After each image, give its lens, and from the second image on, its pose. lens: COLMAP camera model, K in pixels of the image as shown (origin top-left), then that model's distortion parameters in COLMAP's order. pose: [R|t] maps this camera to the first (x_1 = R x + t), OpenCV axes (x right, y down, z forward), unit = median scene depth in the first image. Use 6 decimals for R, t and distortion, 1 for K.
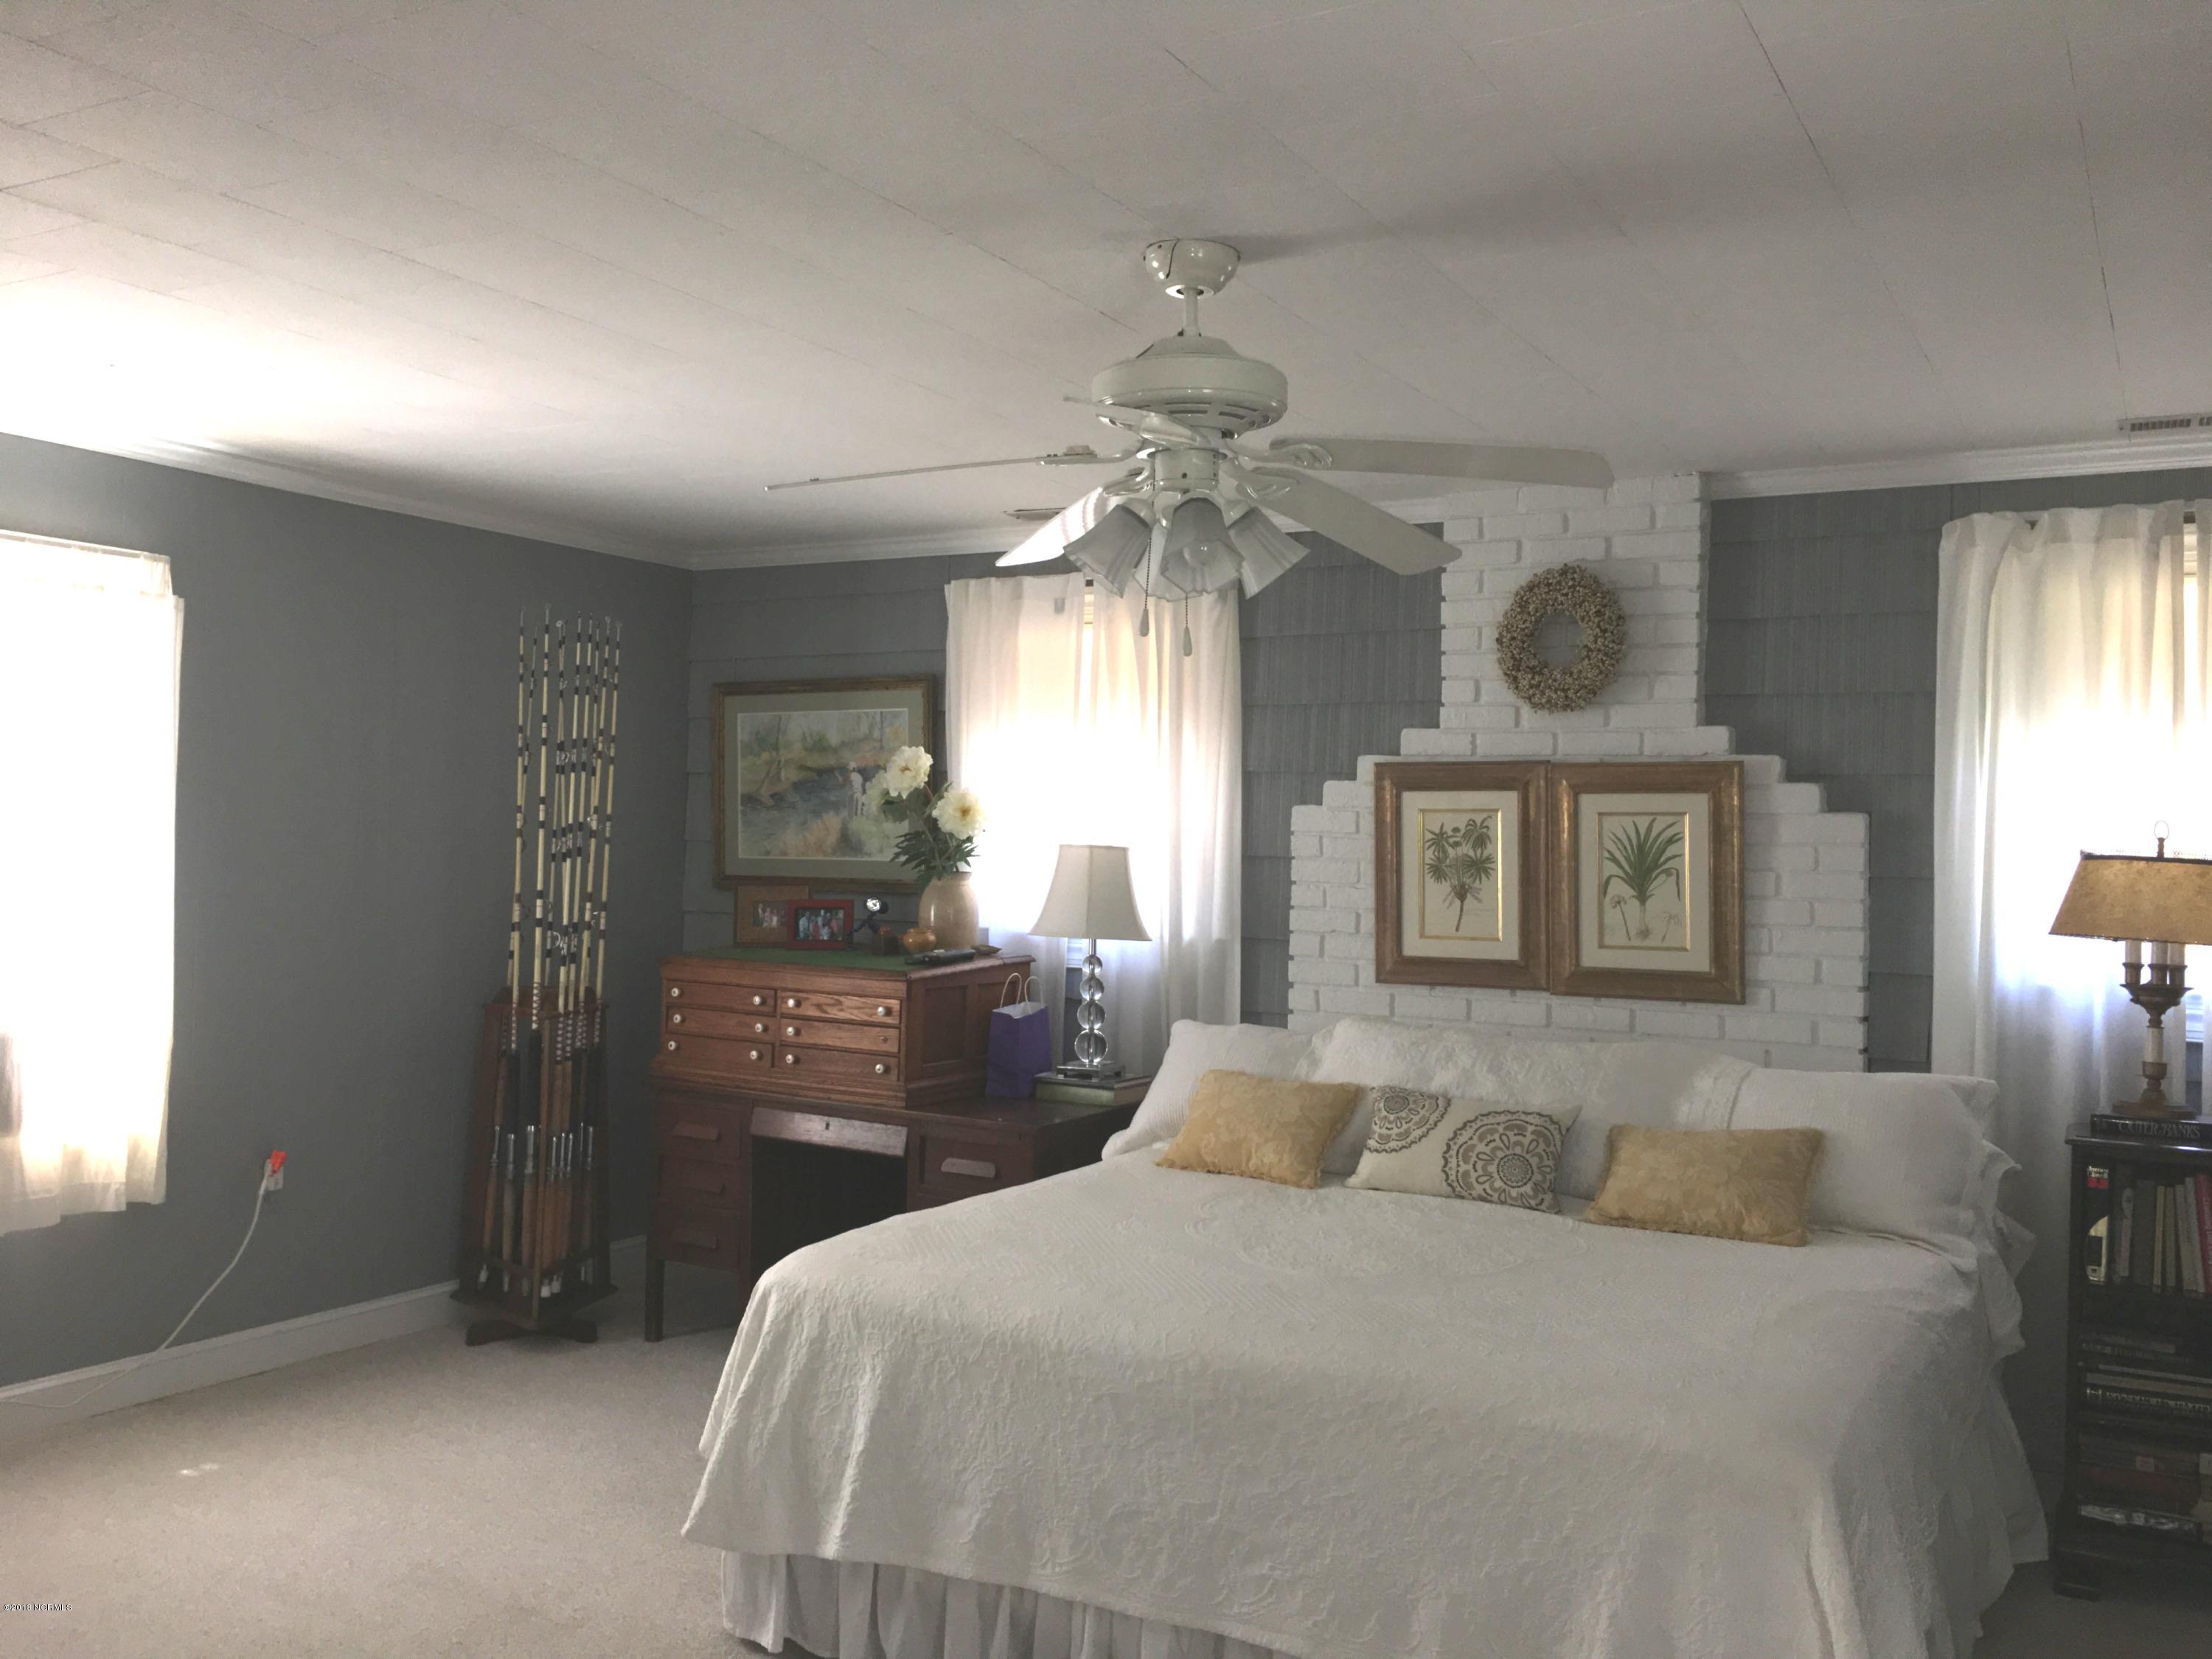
lens RADIAL K [[1872.5, 0, 1094.0], [0, 1872.5, 826.6], [0, 0, 1]] dist [0.079436, -0.104544]
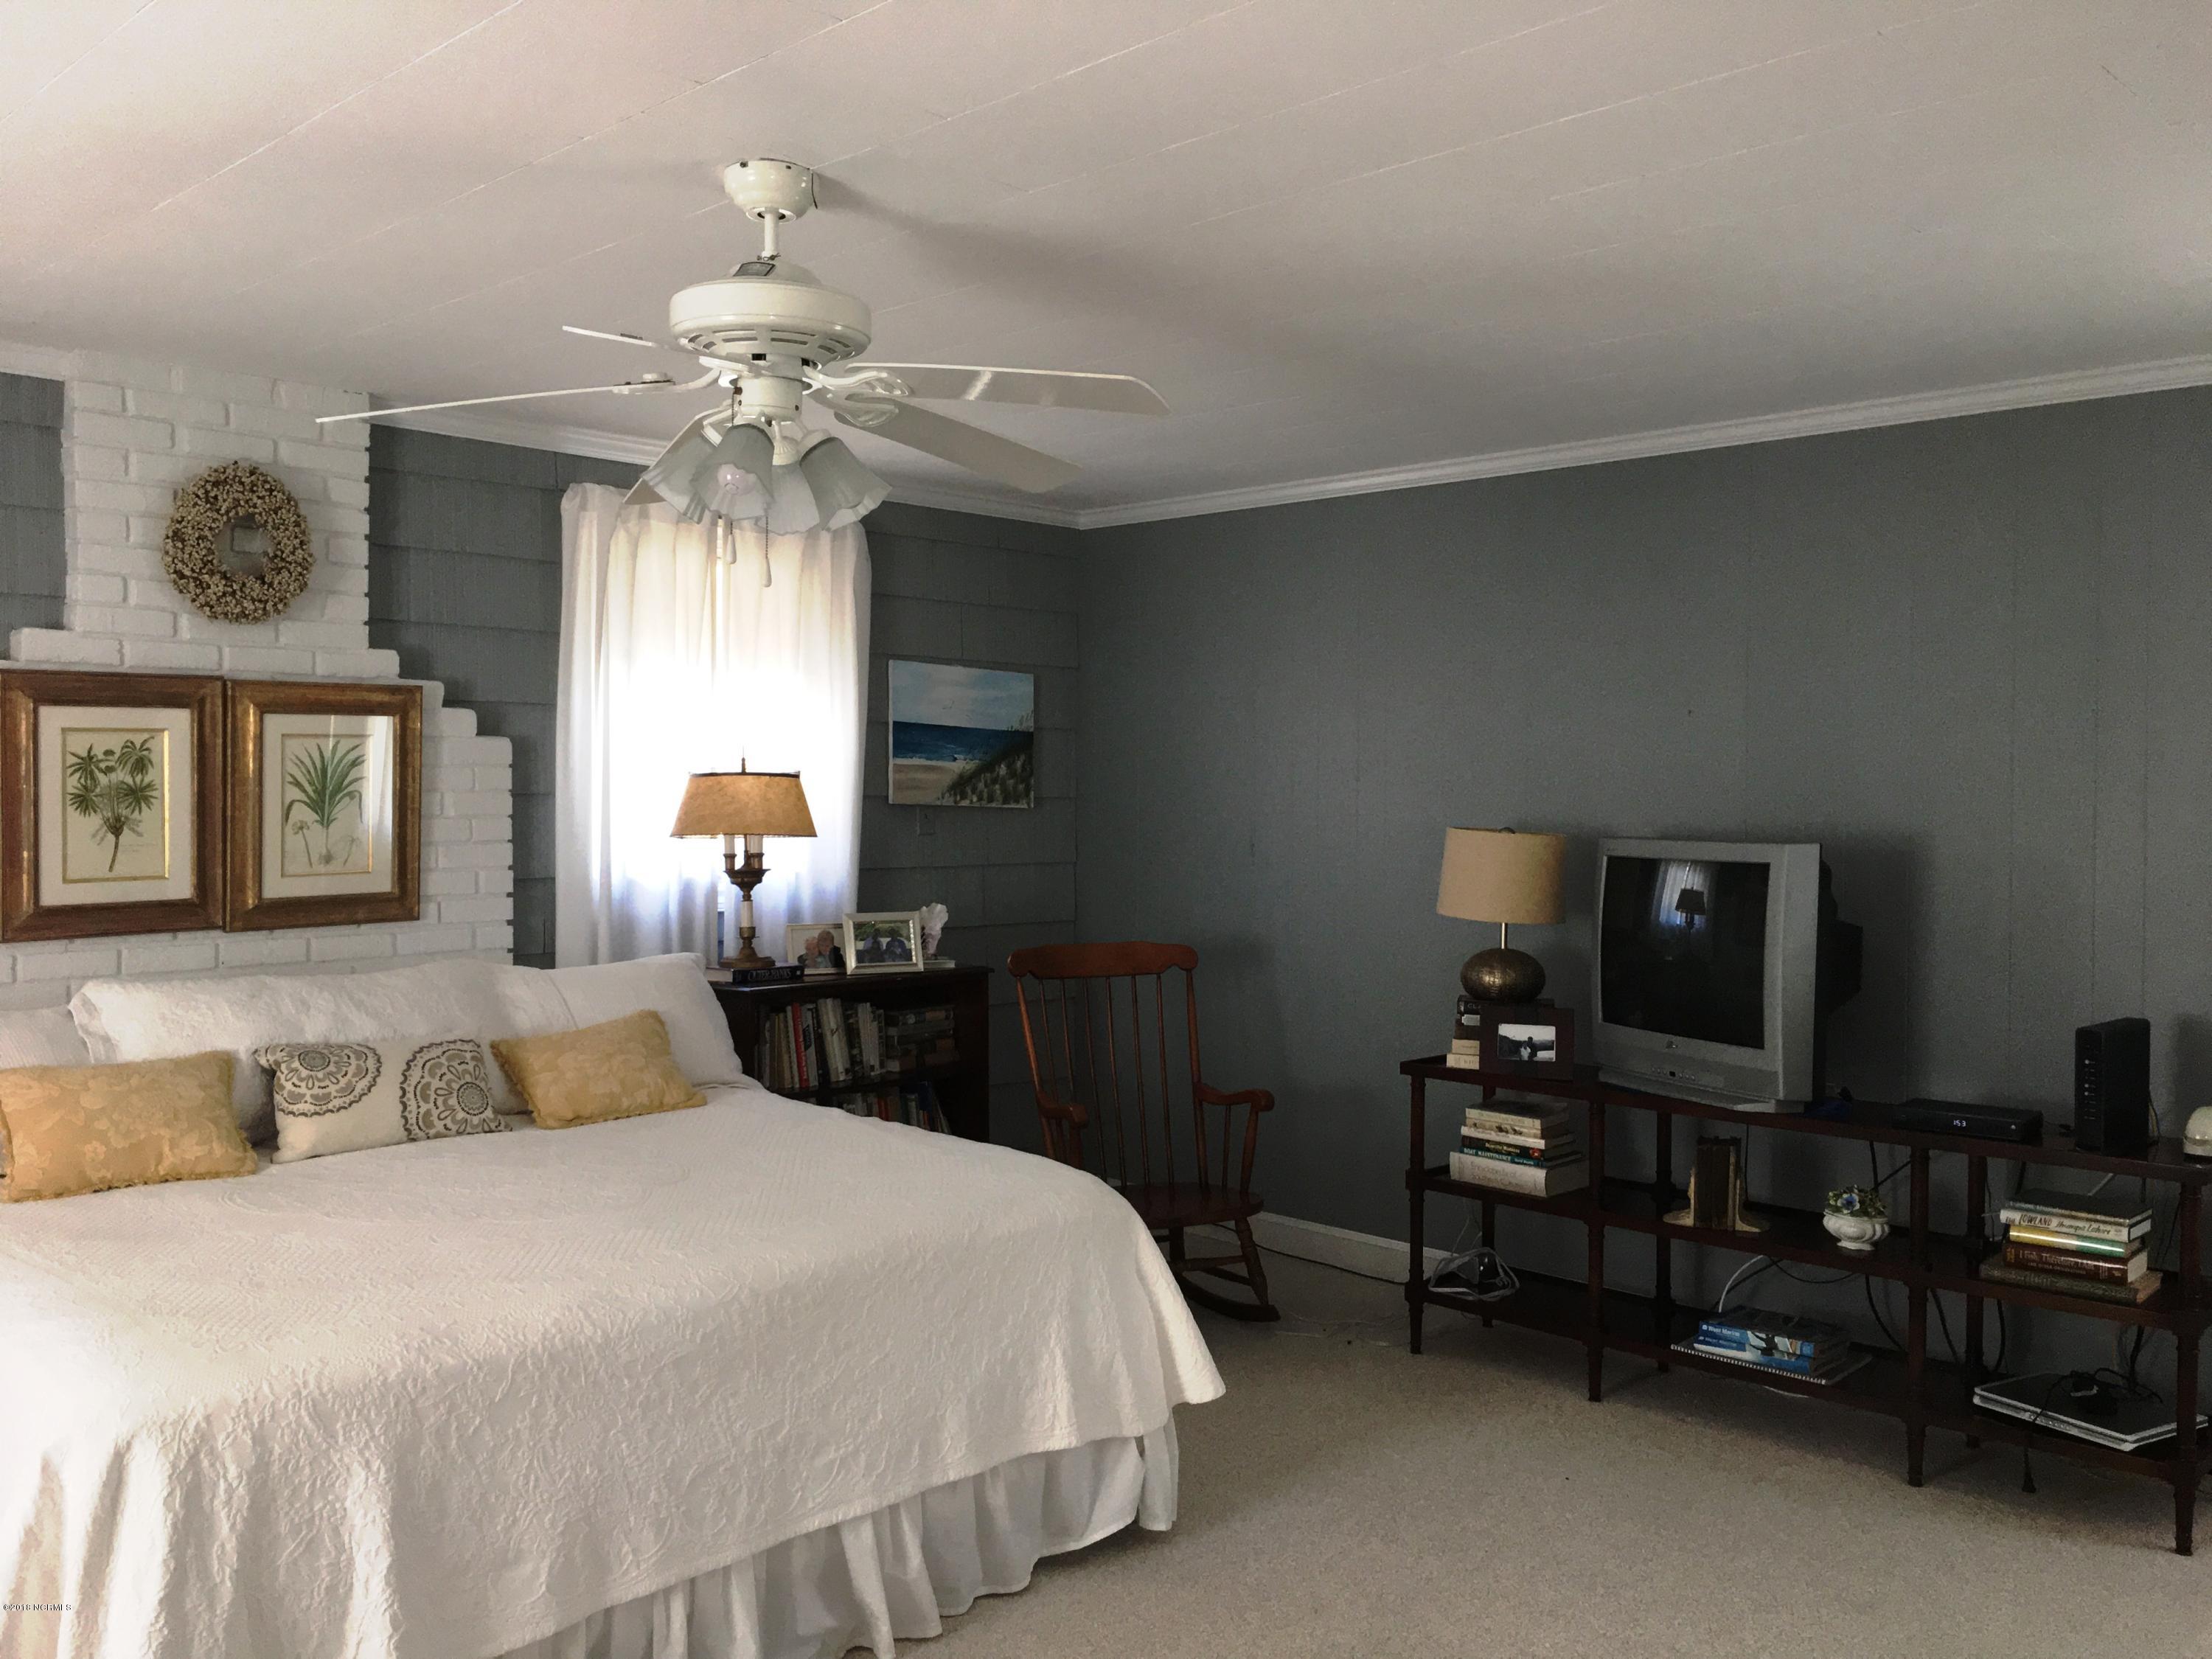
lens RADIAL K [[1872.5, 0, 1097.4], [0, 1872.5, 820.1], [0, 0, 1]] dist [0.079436, -0.104544]
pose [[0.253510, -0.040822, 0.966471, -0.567149], [-0.005629, 0.999030, 0.043674, -0.008359], [-0.967317, -0.016512, 0.253034, 0.376141]]
